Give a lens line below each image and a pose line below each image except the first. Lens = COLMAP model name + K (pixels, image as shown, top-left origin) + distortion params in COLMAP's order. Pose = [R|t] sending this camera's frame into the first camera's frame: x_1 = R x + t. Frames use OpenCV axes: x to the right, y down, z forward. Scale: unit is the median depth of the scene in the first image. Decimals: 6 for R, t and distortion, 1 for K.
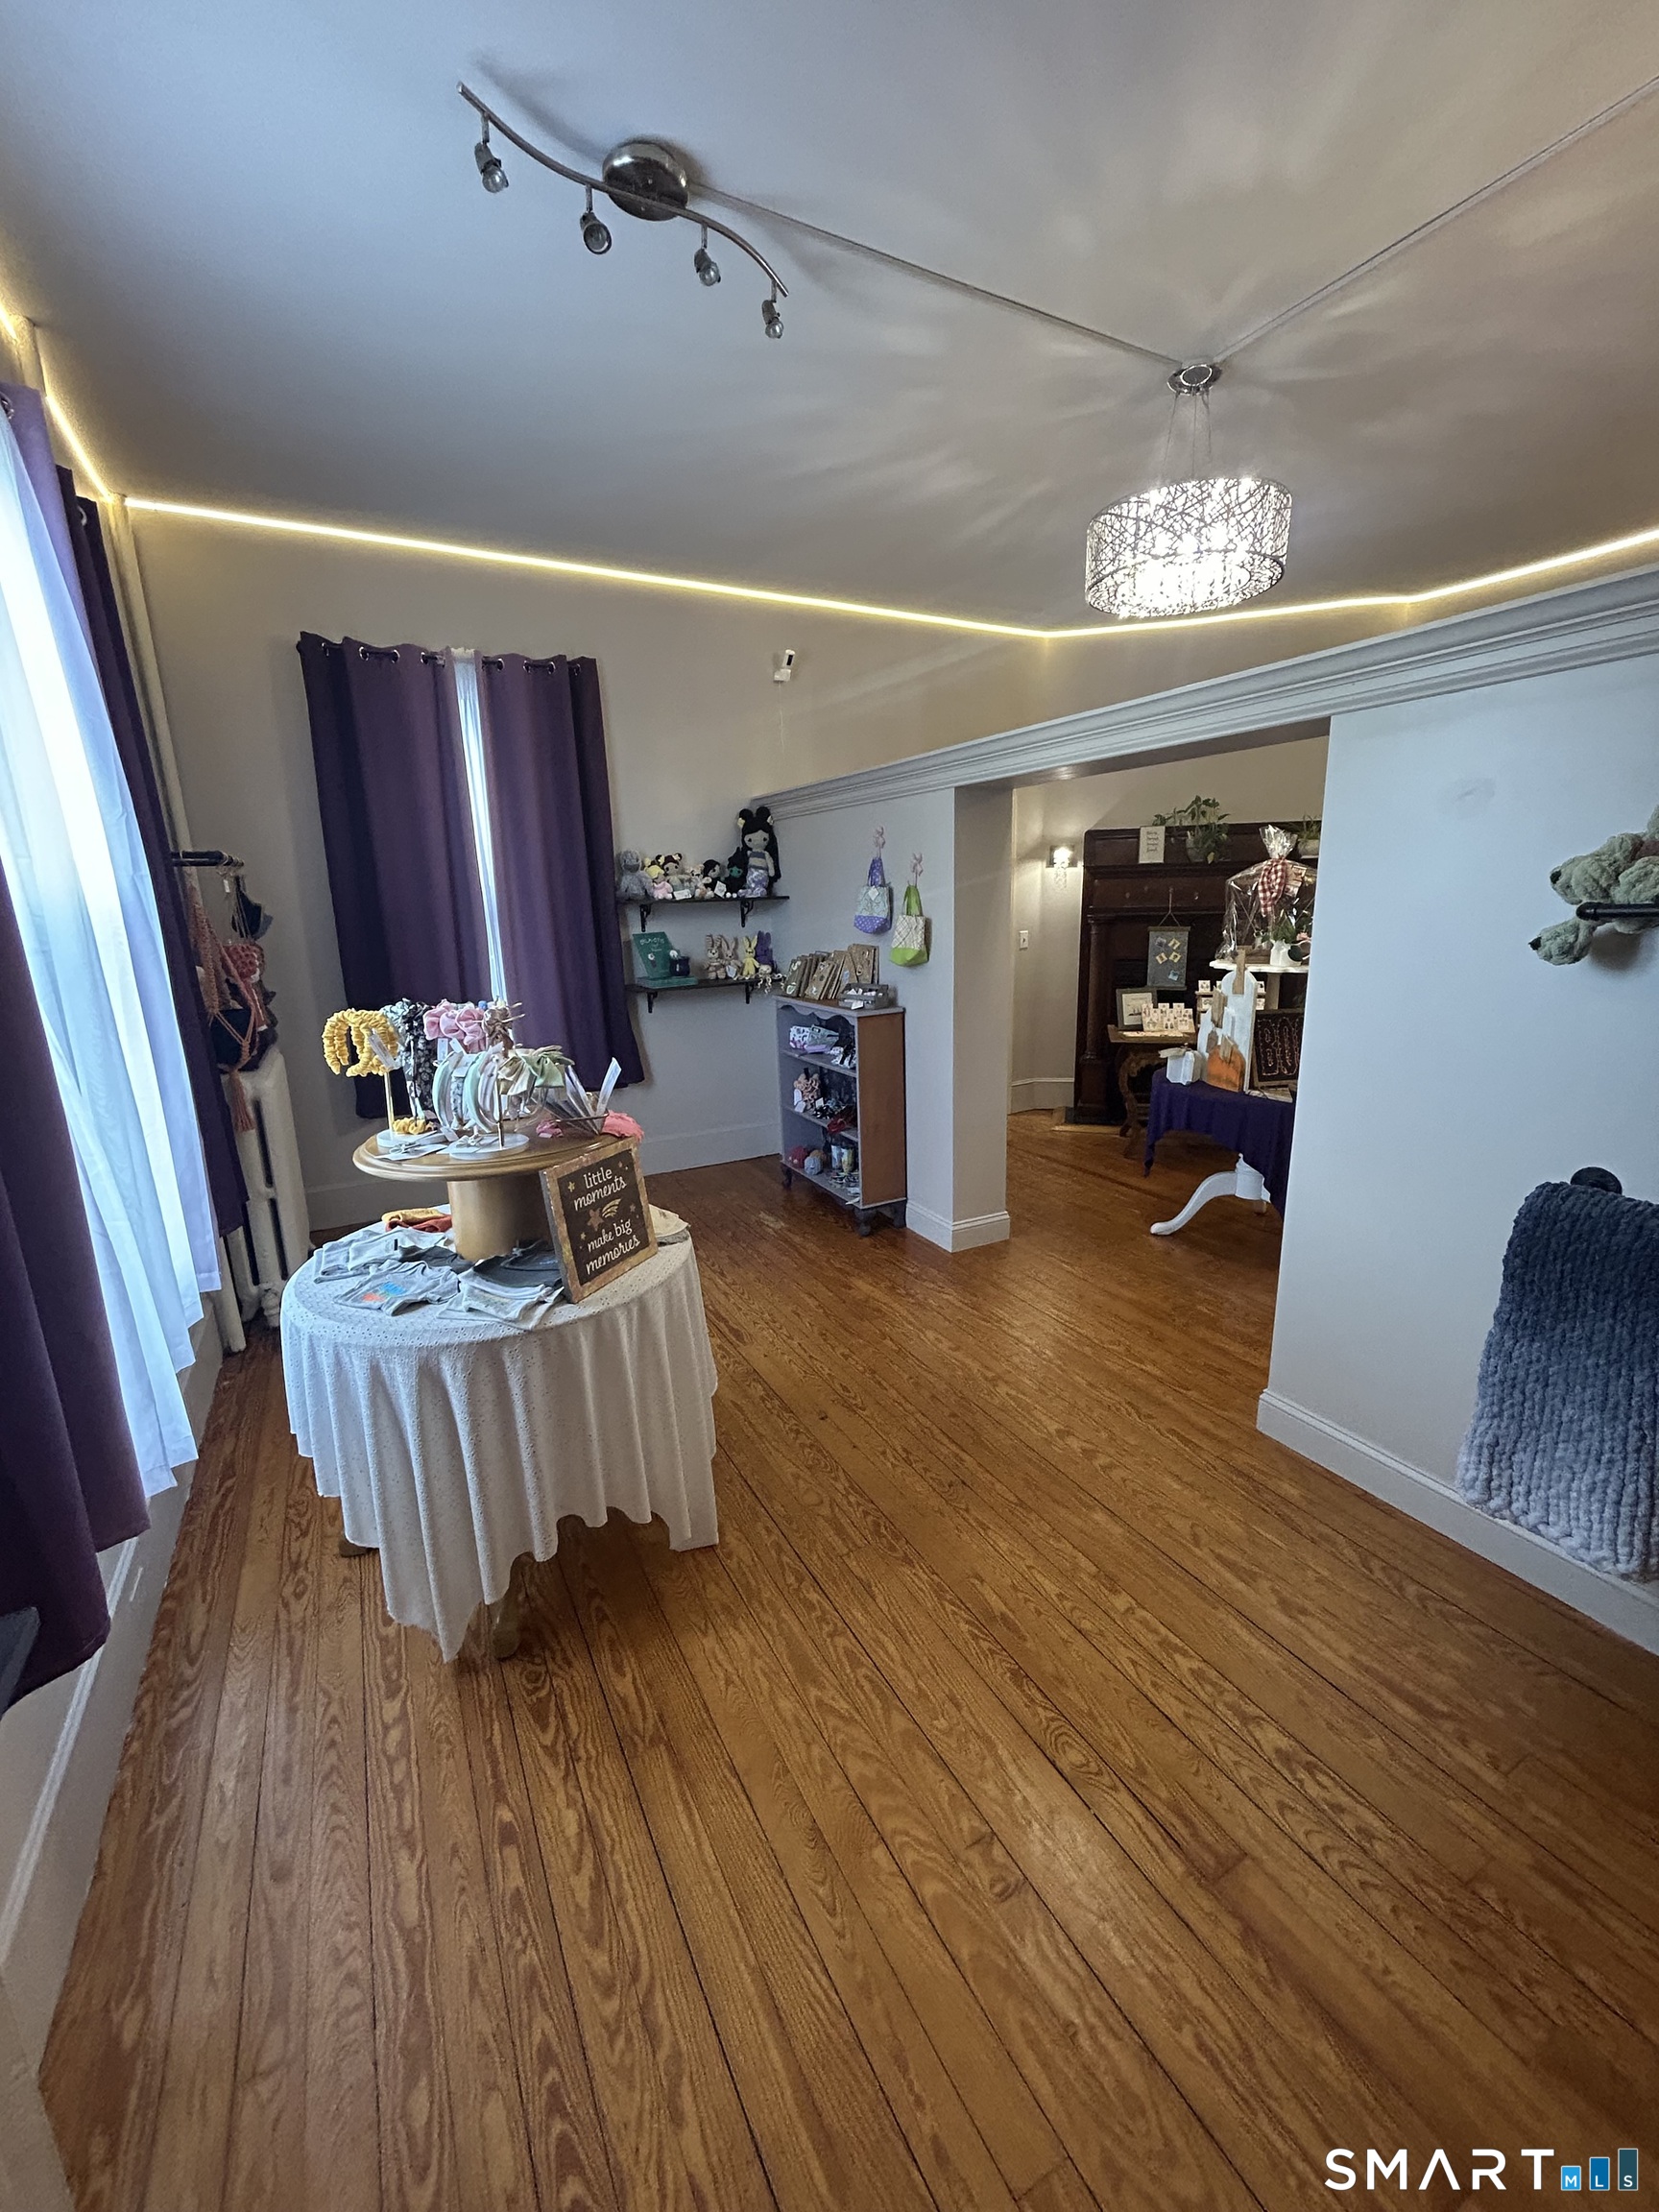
lens RADIAL K [[895.4, 0, 832.5], [0, 895.4, 1106.2], [0, 0, 1]] dist [0.000463, 0.000159]
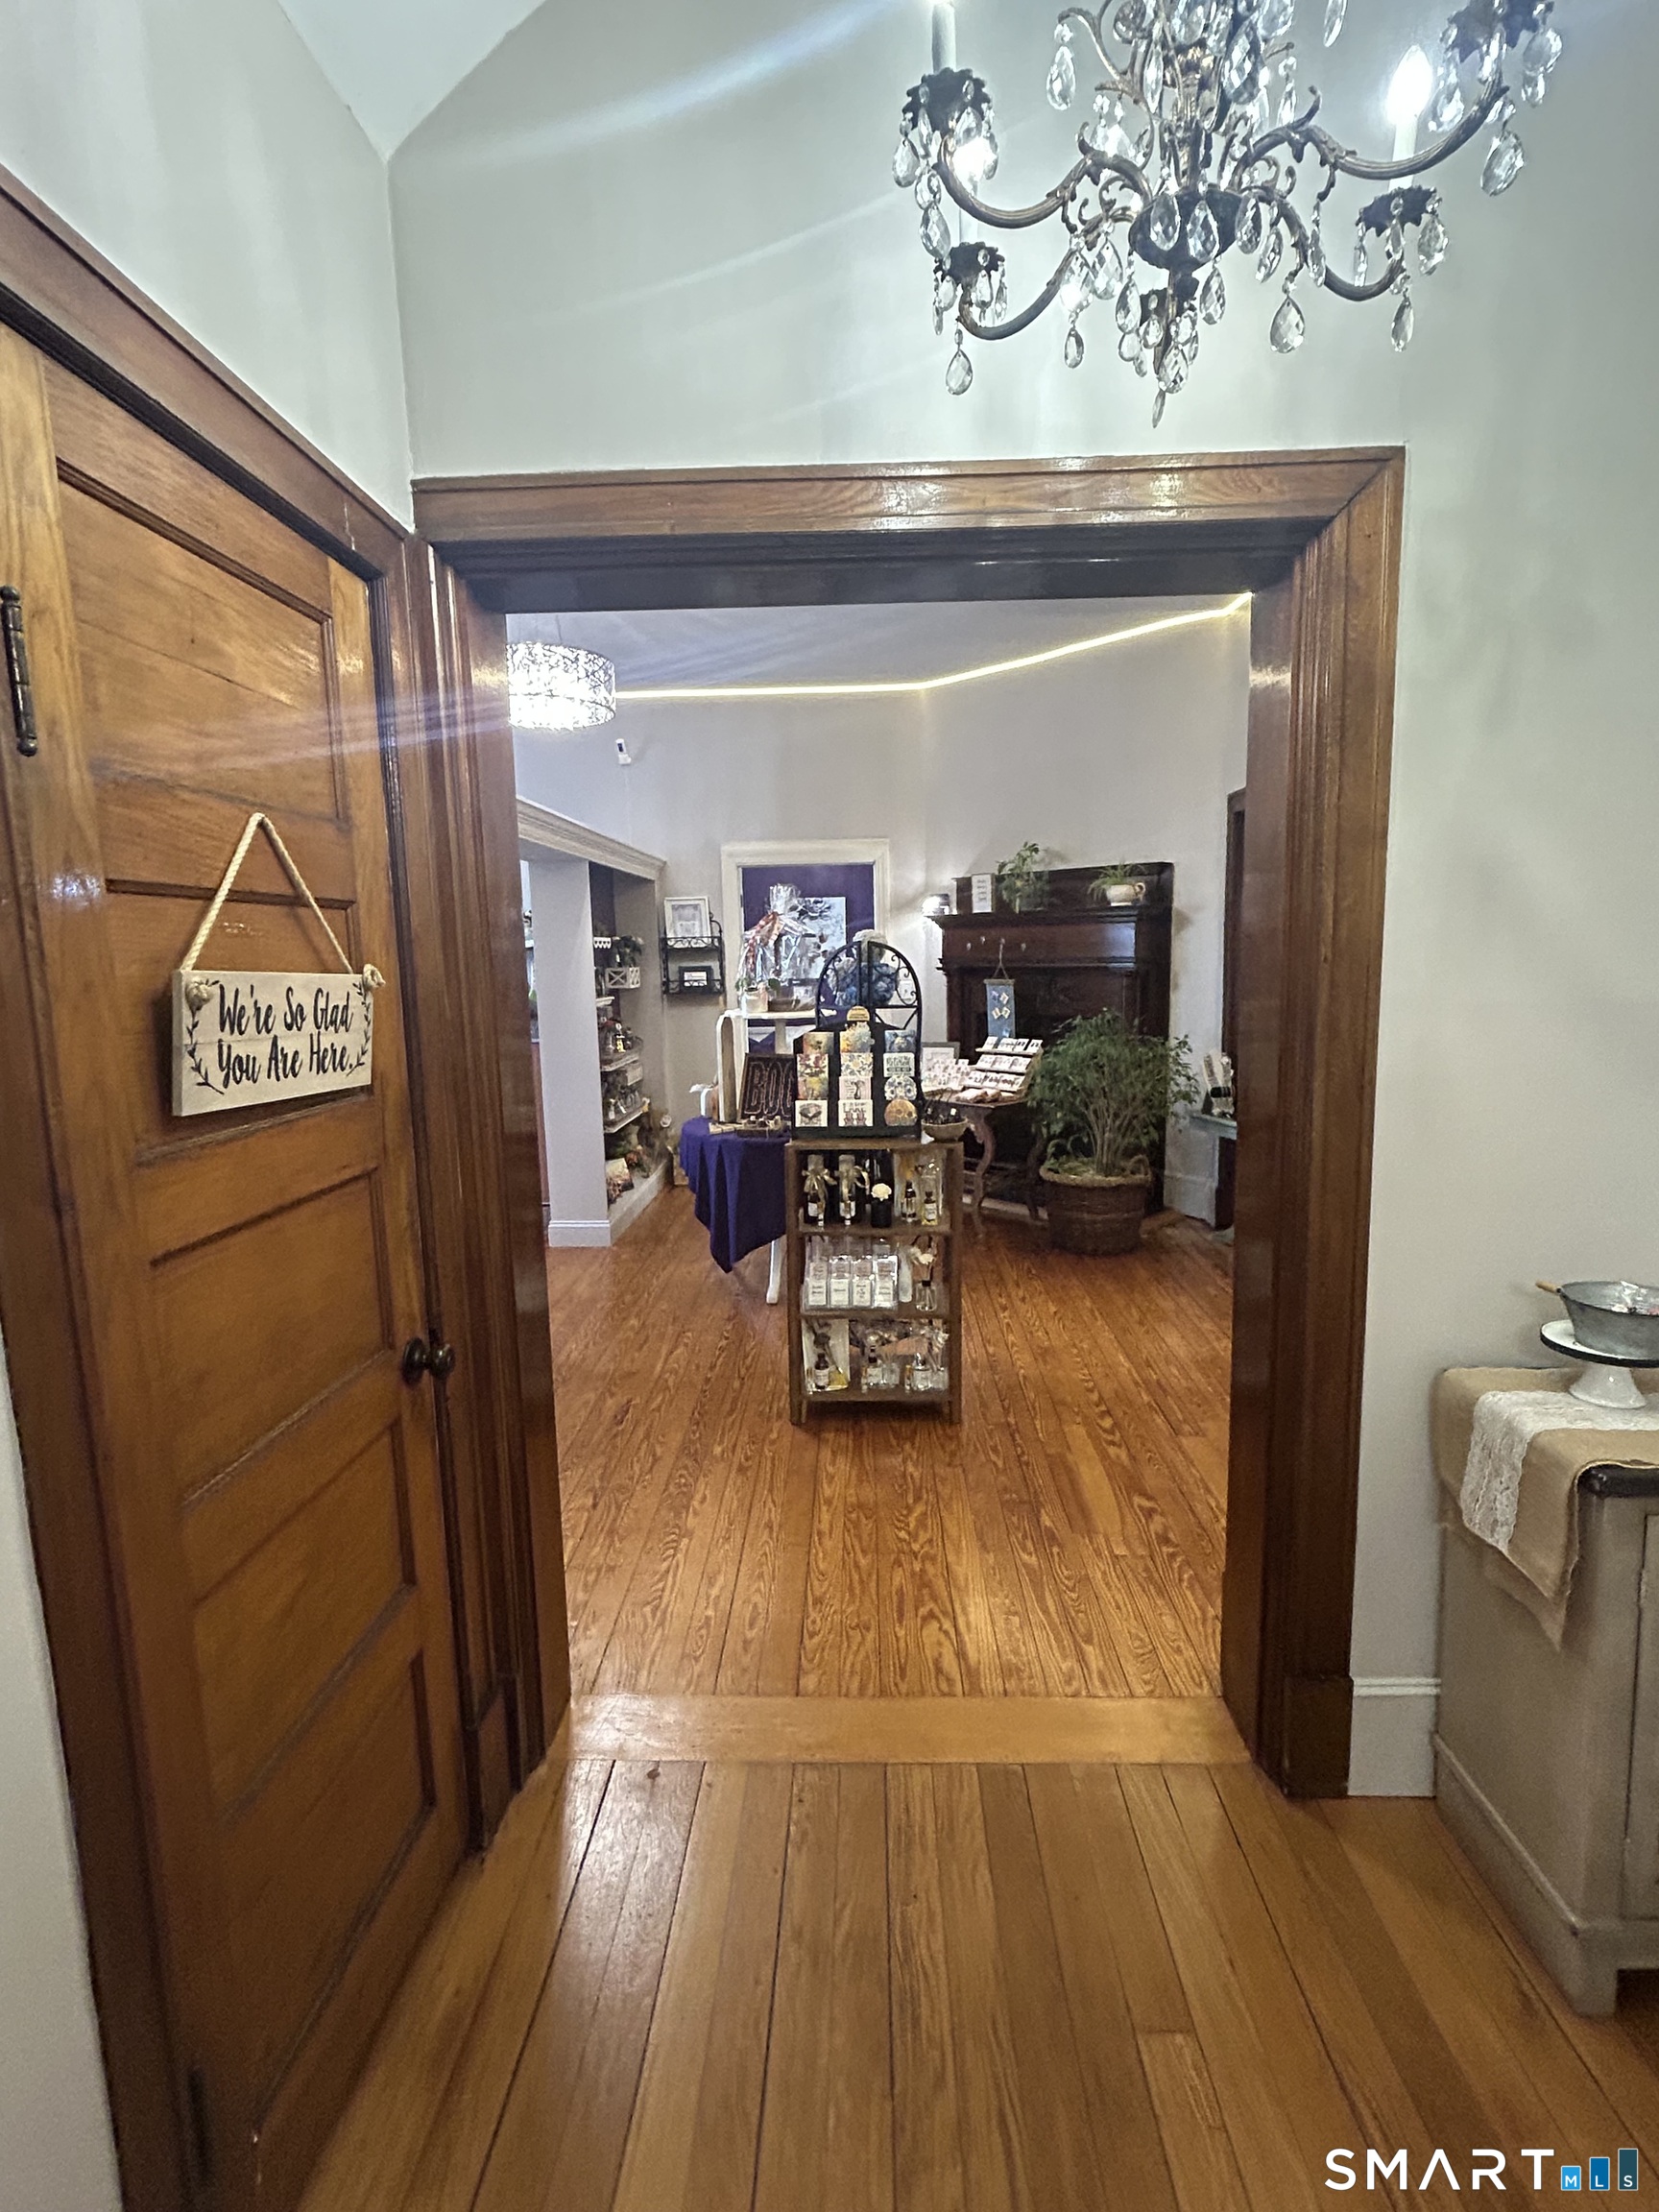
lens RADIAL K [[1099.4, 0, 841.2], [0, 1099.4, 1110.3], [0, 0, 1]] dist [0.027887, 0.000146]
pose [[0.873281, 0.075063, -0.481399, 1.532805], [-0.109881, 0.992948, -0.044502, 0.006849], [0.474664, 0.091760, 0.875371, -0.130462]]
